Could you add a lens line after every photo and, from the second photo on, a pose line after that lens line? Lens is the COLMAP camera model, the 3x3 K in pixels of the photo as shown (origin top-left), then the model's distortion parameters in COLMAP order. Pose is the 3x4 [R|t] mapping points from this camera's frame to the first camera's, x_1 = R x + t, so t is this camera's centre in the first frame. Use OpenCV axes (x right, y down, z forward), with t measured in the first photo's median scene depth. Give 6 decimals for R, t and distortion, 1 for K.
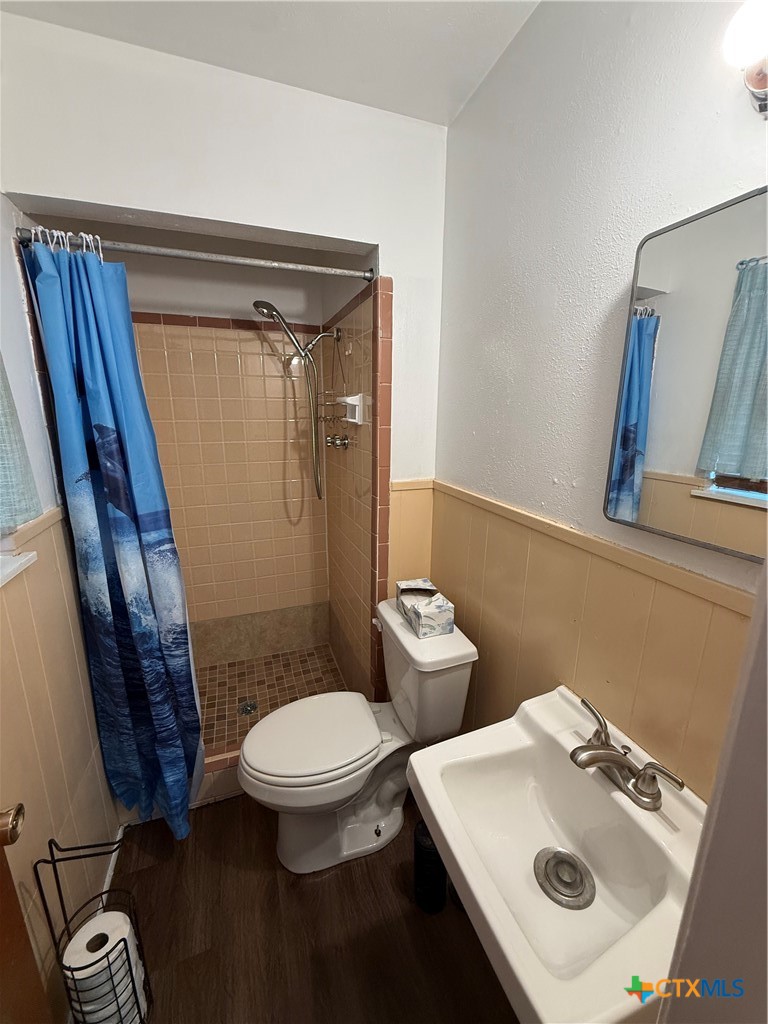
lens RADIAL K [[410.3, 0, 381.9], [0, 410.3, 512.3], [0, 0, 1]] dist [0.004556, -0.000524]
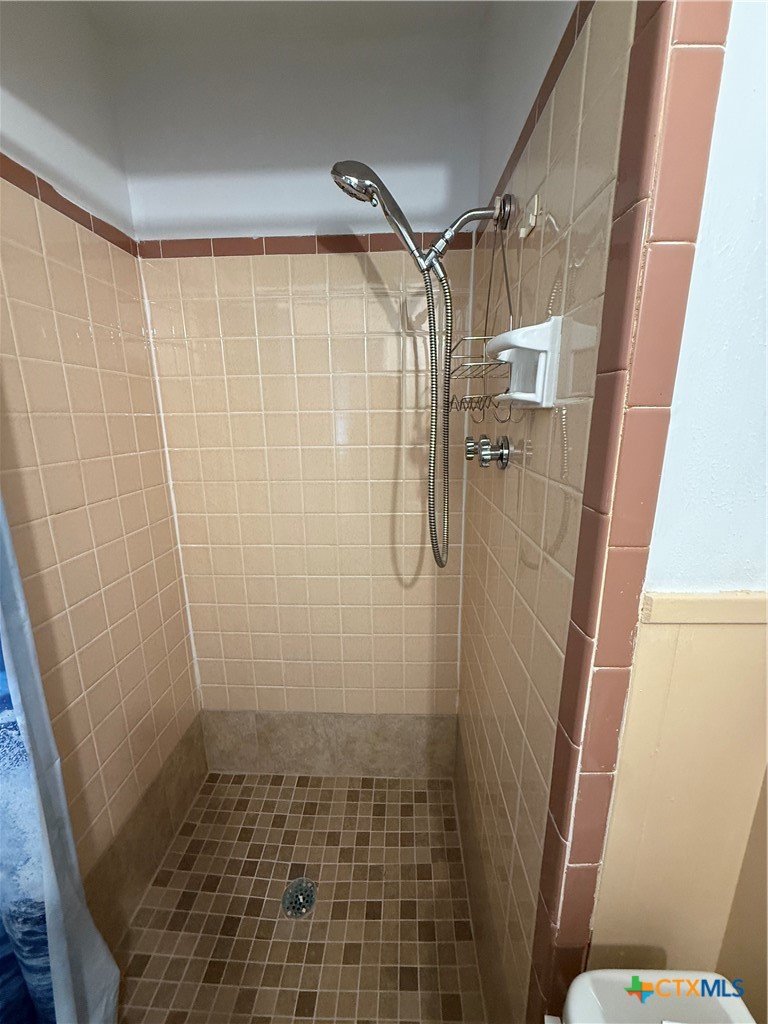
lens RADIAL K [[410.3, 0, 386.4], [0, 410.3, 509.8], [0, 0, 1]] dist [0.004556, -0.000524]
pose [[0.929945, 0.071671, -0.360645, -0.035593], [-0.075519, 0.997138, 0.003429, -0.086594], [0.359859, 0.024046, 0.932697, 0.461924]]
